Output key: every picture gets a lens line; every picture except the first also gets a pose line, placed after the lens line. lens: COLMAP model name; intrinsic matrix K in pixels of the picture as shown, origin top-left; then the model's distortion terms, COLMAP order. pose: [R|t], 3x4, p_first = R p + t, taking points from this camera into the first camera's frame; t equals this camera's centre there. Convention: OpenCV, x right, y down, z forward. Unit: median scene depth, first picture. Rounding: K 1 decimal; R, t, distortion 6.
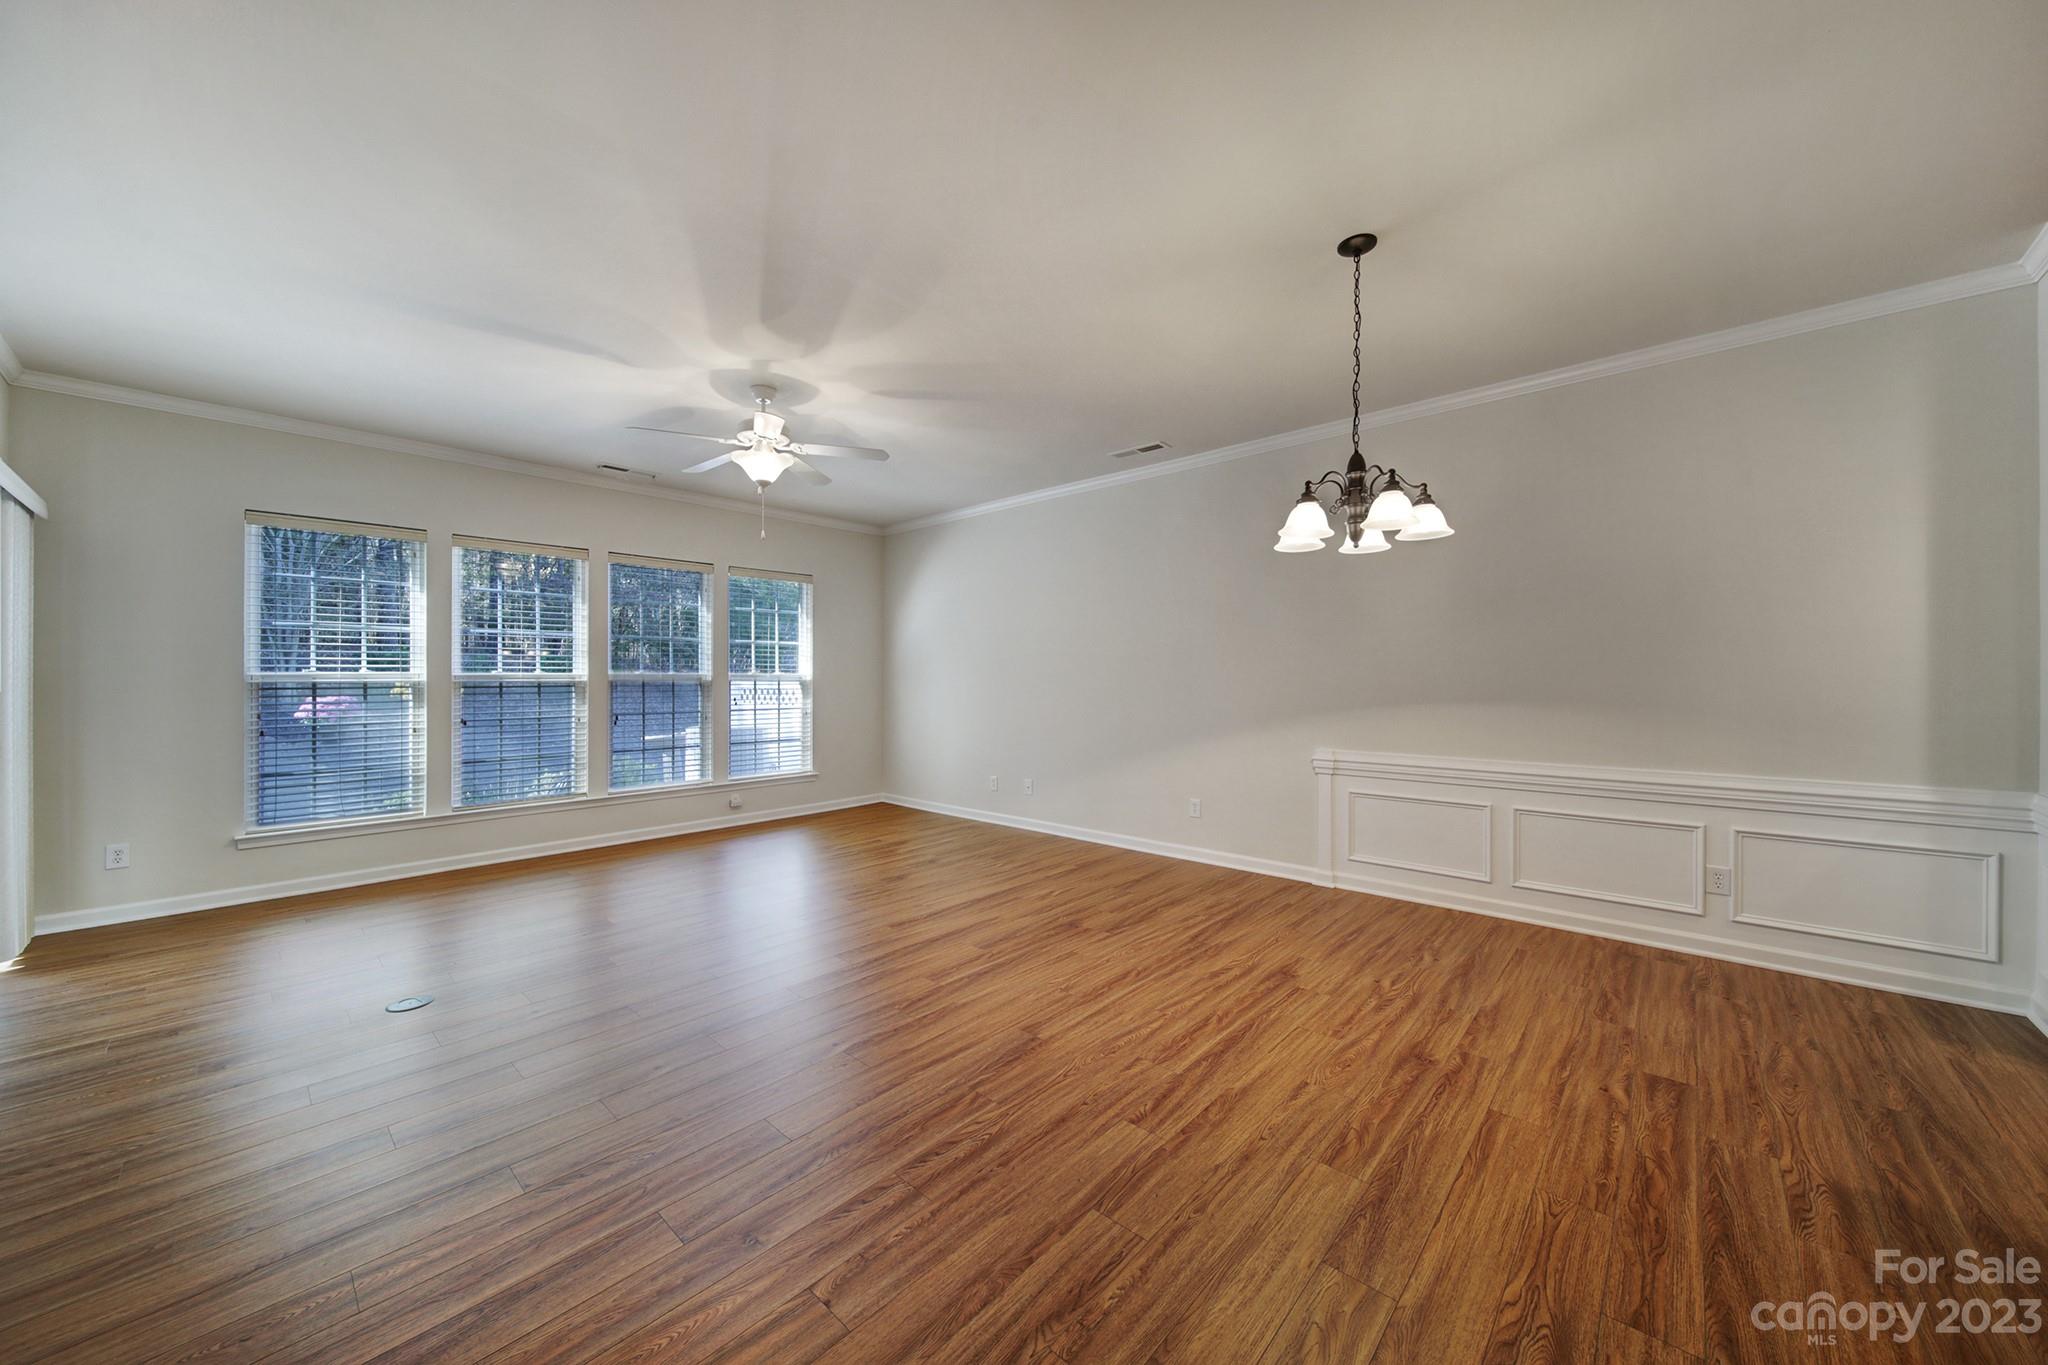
lens RADIAL K [[728.3, 0, 1016.2], [0, 728.3, 675.2], [0, 0, 1]] dist [-0.000115, -0.000239]
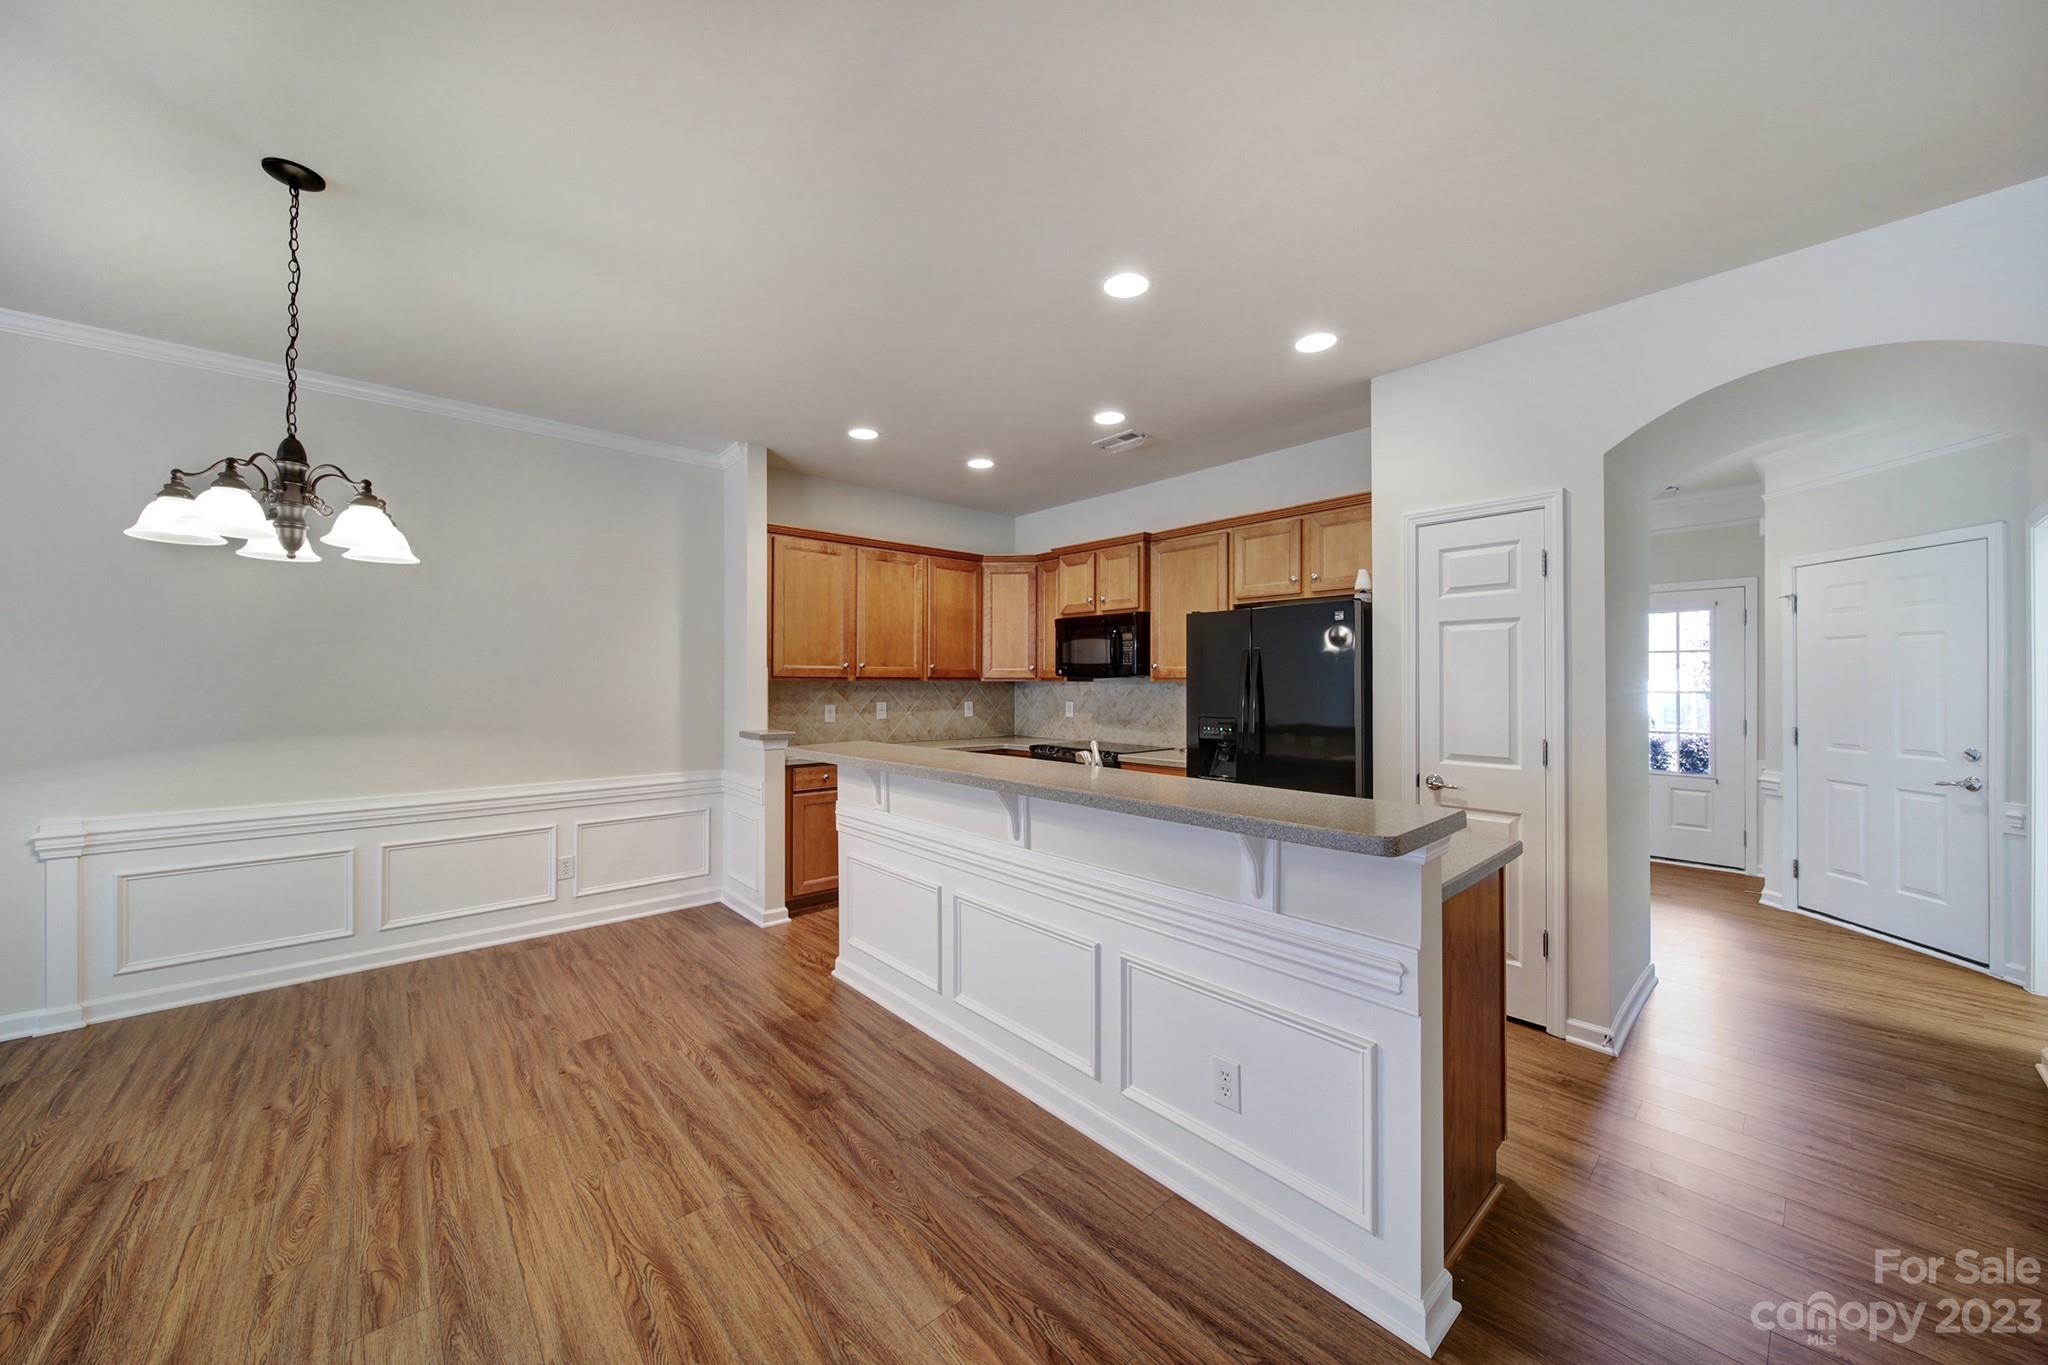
lens RADIAL K [[728.3, 0, 1016.2], [0, 728.3, 675.2], [0, 0, 1]] dist [-0.000115, -0.000239]
pose [[0.103260, 0.010130, 0.994603, -0.223149], [-0.005883, 0.999937, -0.009574, -0.044394], [-0.994637, -0.004863, 0.103313, 0.136429]]
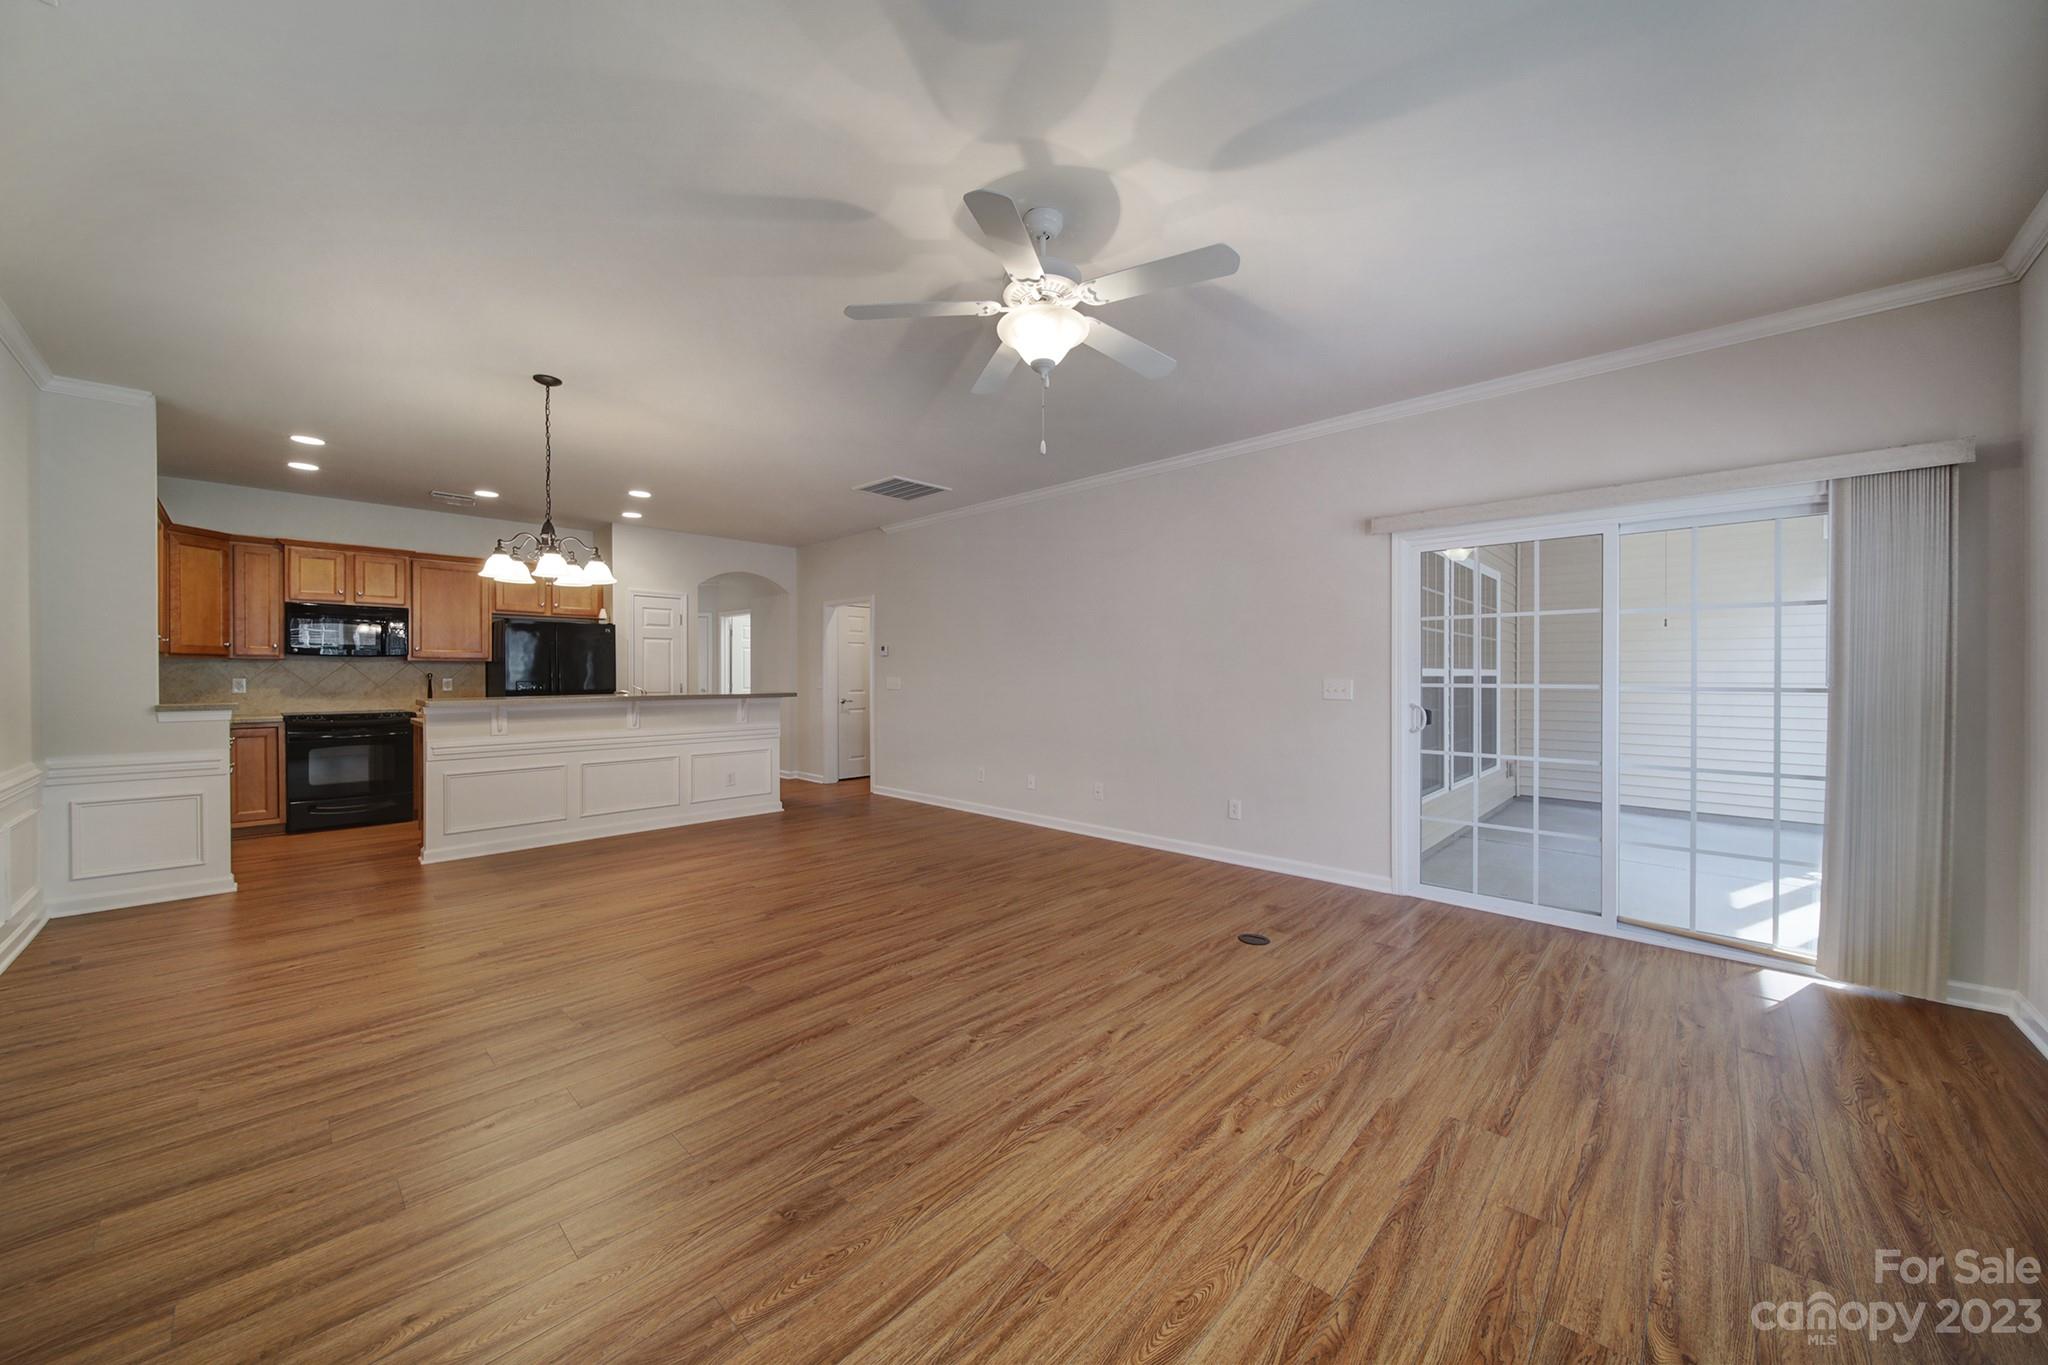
lens RADIAL K [[728.3, 0, 1016.2], [0, 728.3, 675.2], [0, 0, 1]] dist [-0.000115, -0.000239]
pose [[-0.999799, 0.002049, 0.019964, -0.484138], [0.001983, 0.999993, -0.003318, 0.014484], [-0.019970, -0.003277, -0.999795, 2.392447]]
